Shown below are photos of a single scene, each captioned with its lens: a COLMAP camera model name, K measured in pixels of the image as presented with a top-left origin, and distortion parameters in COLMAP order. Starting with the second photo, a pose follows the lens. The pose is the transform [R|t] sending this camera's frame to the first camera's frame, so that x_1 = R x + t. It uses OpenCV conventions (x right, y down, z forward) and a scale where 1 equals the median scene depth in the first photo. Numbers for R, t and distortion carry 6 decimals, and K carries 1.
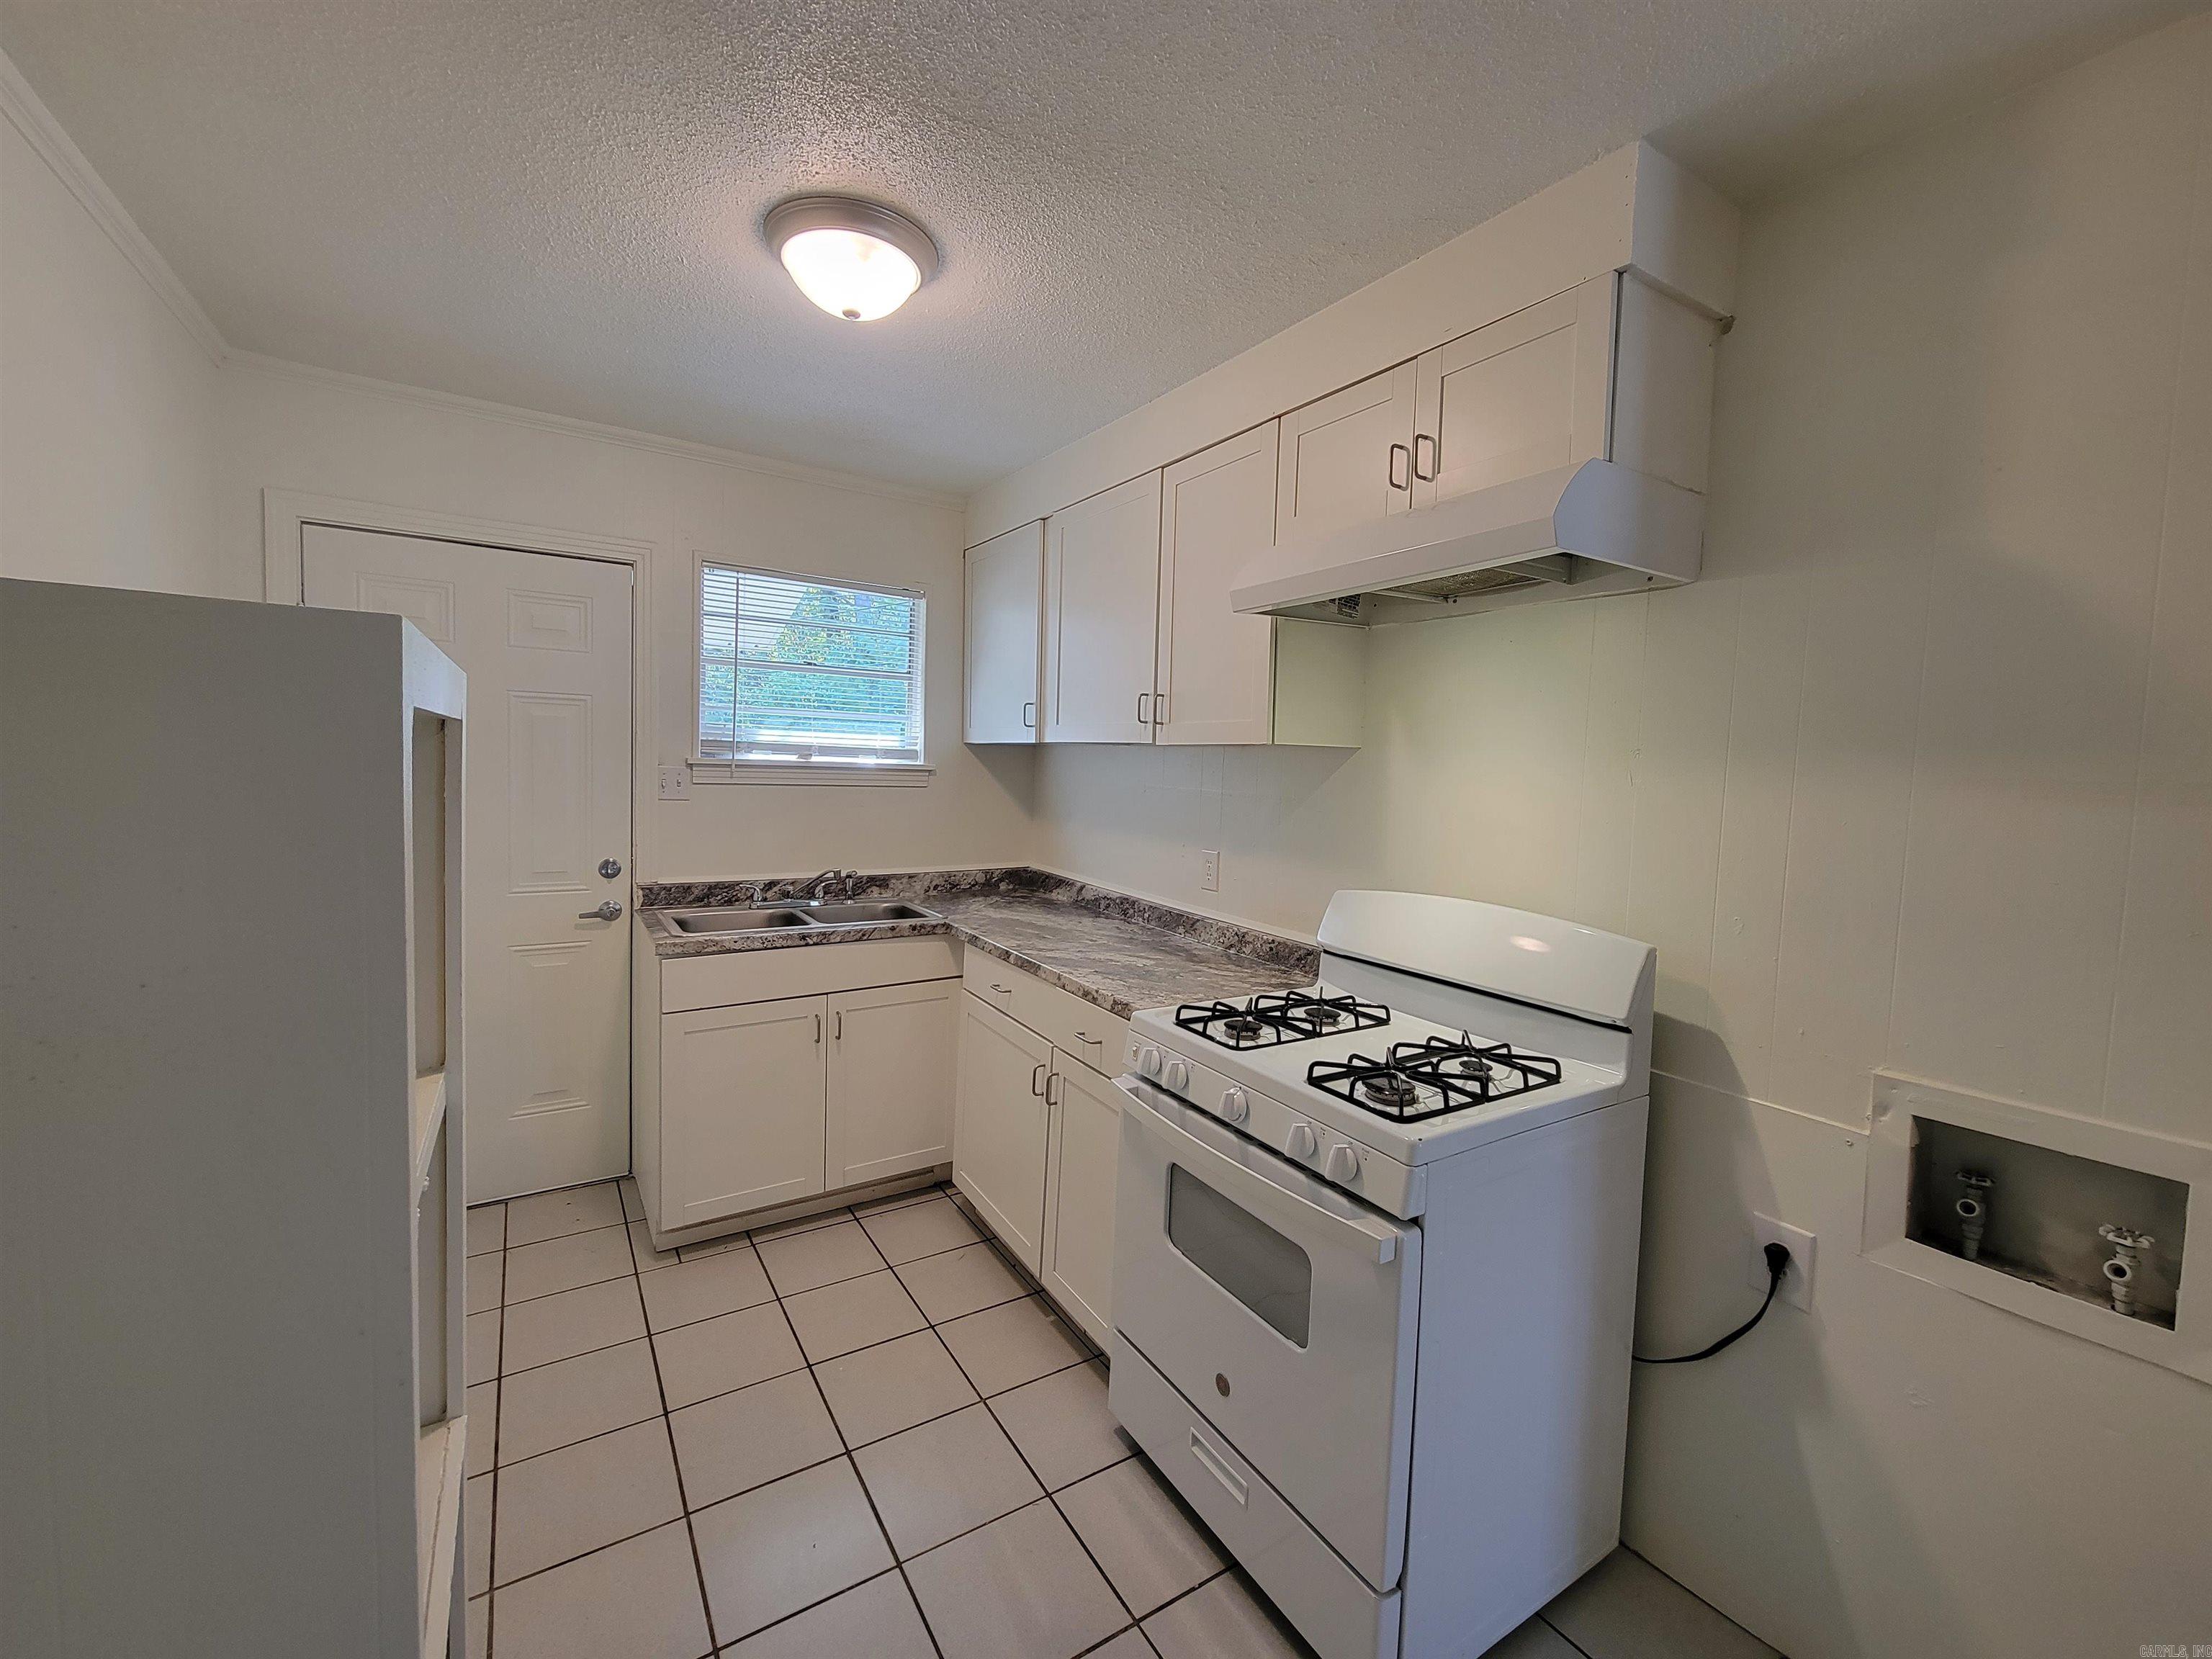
lens RADIAL K [[902.1, 0, 1103.7], [0, 902.1, 818.9], [0, 0, 1]] dist [-0.003561, -0.000416]
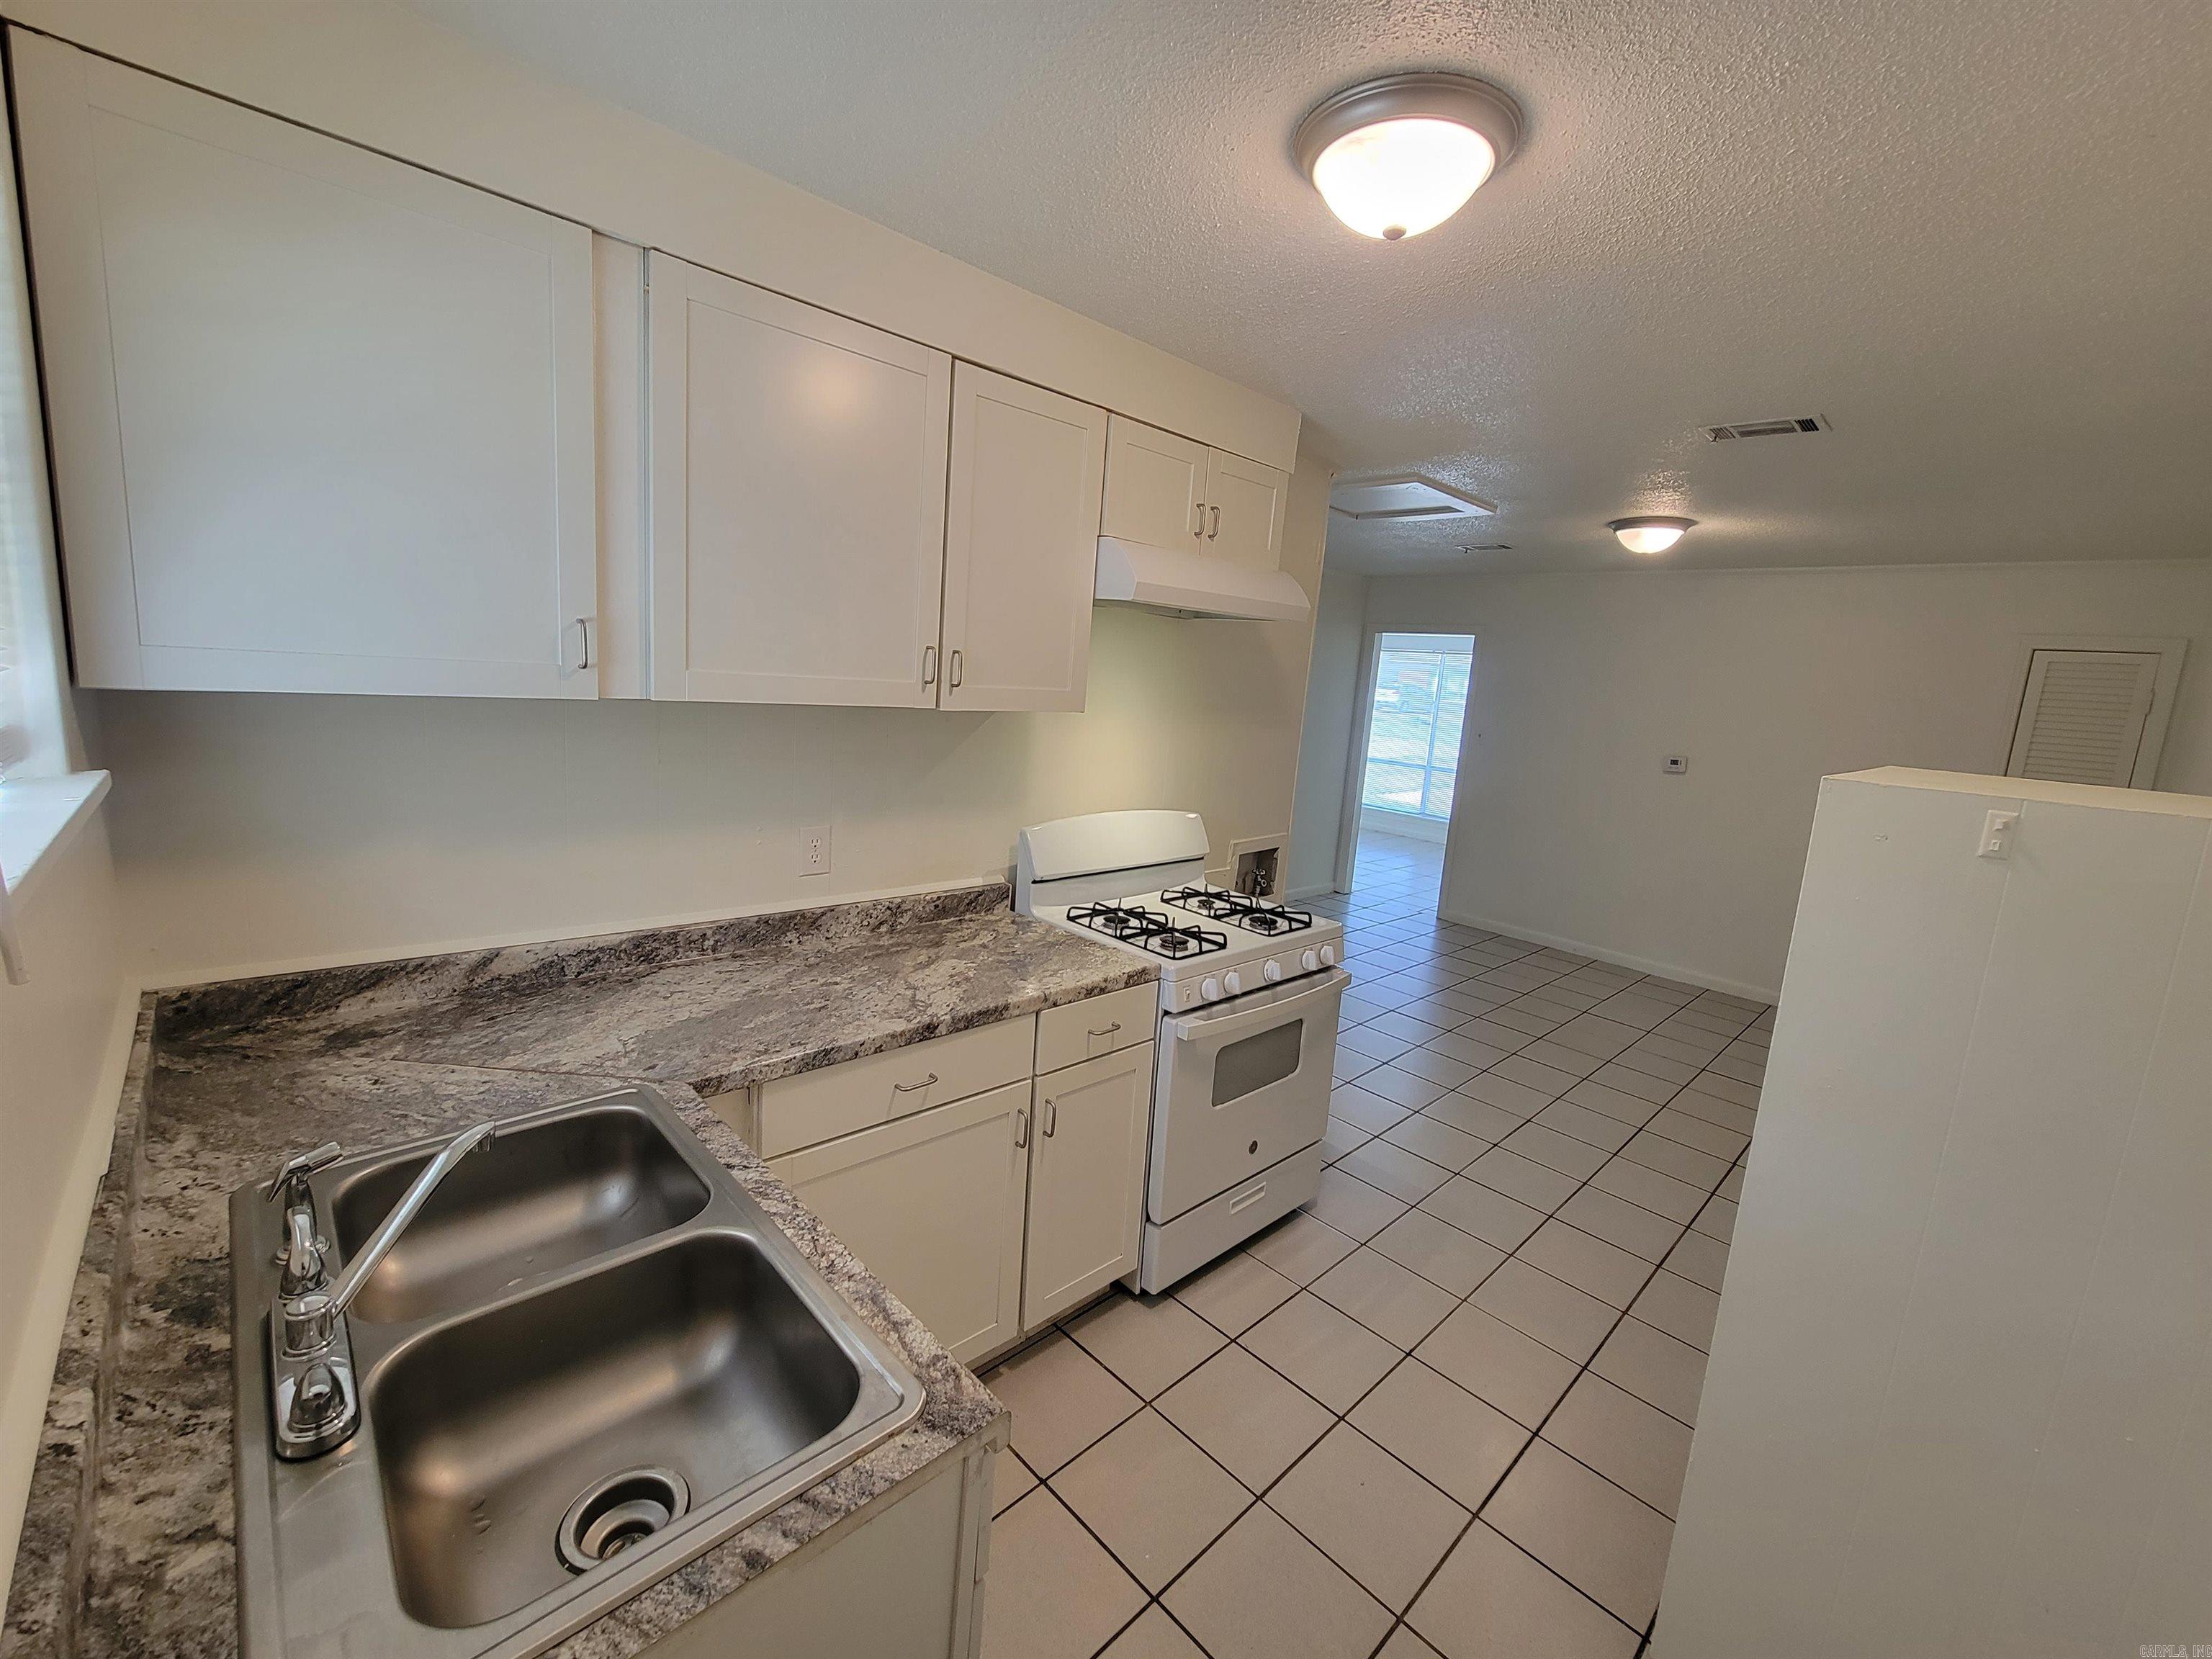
lens RADIAL K [[902.1, 0, 1102.8], [0, 902.1, 819.7], [0, 0, 1]] dist [-0.003561, -0.000416]
pose [[-0.196185, -0.209892, 0.957840, -0.742009], [-0.015592, 0.977367, 0.210978, -0.152760], [-0.980443, 0.026456, -0.195018, 0.966780]]
